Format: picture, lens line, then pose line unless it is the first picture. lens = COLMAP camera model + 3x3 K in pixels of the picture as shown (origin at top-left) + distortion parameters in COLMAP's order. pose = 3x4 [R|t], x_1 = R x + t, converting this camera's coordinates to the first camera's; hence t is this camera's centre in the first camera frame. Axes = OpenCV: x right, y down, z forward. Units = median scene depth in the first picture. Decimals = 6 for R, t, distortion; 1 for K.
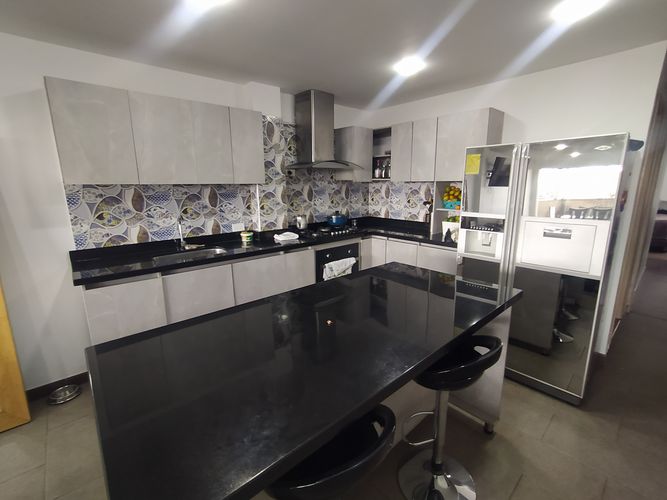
lens RADIAL K [[304.0, 0, 337.7], [0, 304.0, 250.5], [0, 0, 1]] dist [0.004489, -0.001007]
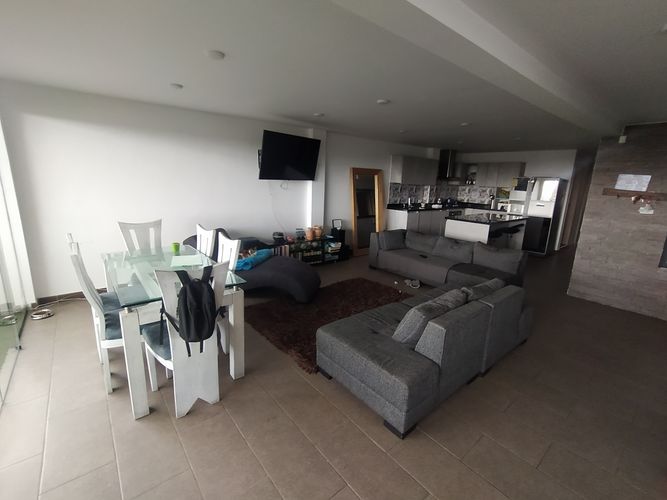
lens RADIAL K [[304.0, 0, 325.6], [0, 304.0, 248.7], [0, 0, 1]] dist [0.004489, -0.001007]
pose [[0.997335, 0.058444, -0.043673, -1.097301], [-0.058015, 0.998255, 0.011038, 0.386903], [0.044242, -0.008475, 0.998985, -1.834168]]
